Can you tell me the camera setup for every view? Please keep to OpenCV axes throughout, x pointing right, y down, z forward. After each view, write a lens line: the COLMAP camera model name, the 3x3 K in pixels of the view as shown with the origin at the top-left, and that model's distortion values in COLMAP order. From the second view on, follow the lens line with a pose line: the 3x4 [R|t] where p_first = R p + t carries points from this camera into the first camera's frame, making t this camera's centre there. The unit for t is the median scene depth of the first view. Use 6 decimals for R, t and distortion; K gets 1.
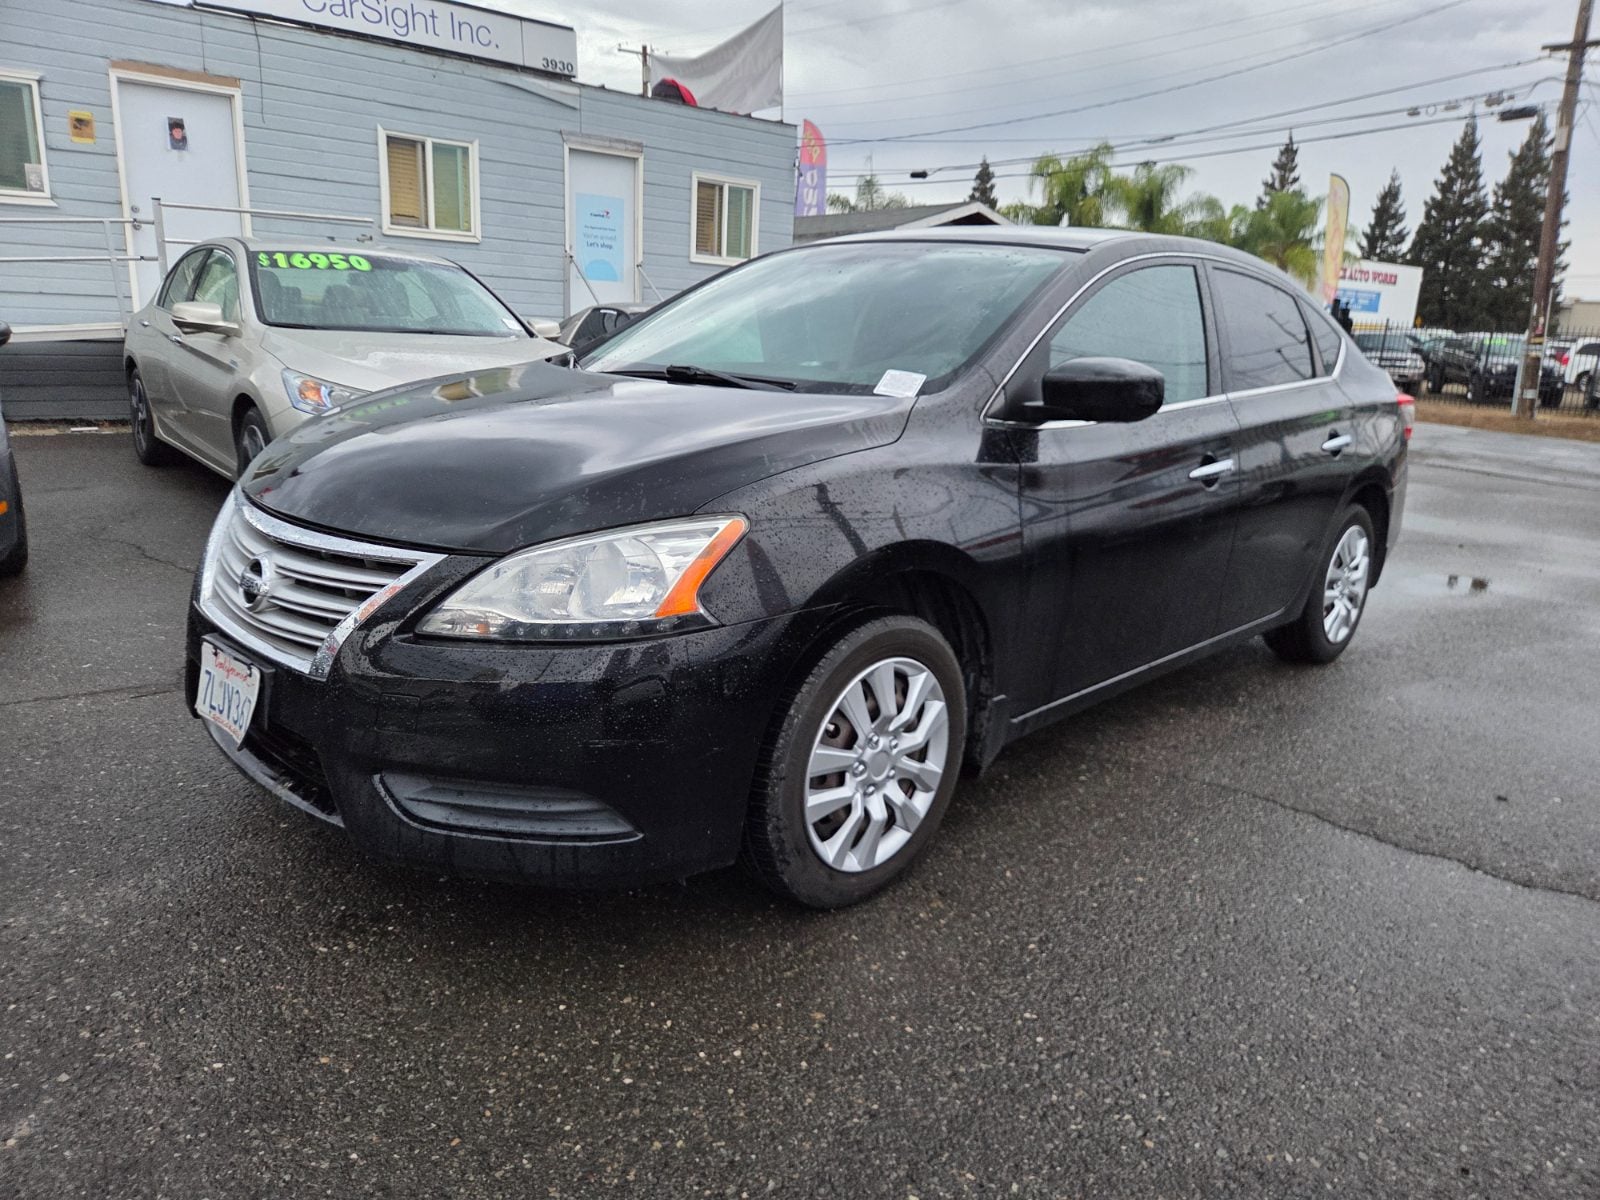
lens RADIAL K [[1170.9, 0, 792.3], [0, 1170.9, 597.2], [0, 0, 1]] dist [0.025205, -0.034277]
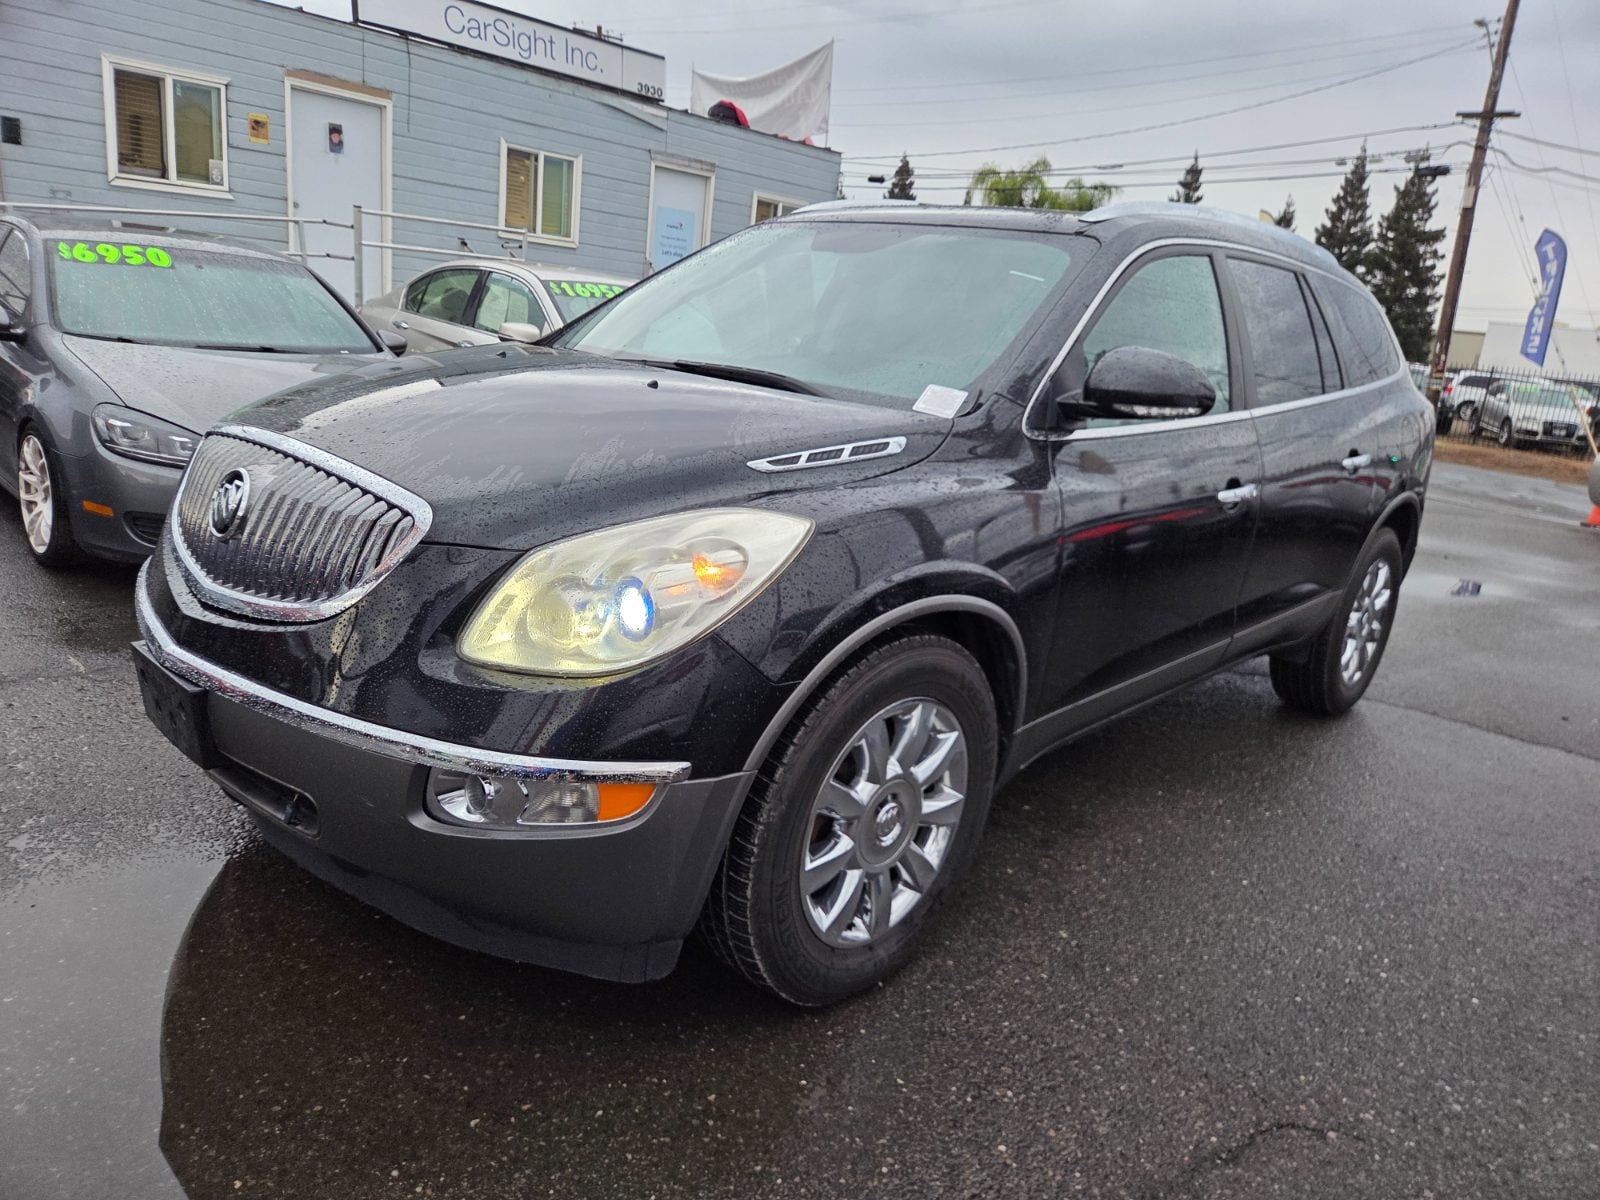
lens RADIAL K [[1170.9, 0, 803.9], [0, 1170.9, 601.5], [0, 0, 1]] dist [0.025205, -0.034277]
pose [[0.994248, 0.034509, 0.101386, -0.081482], [-0.036208, 0.999232, 0.014967, 0.003396], [-0.100792, -0.018552, 0.994735, -0.066339]]
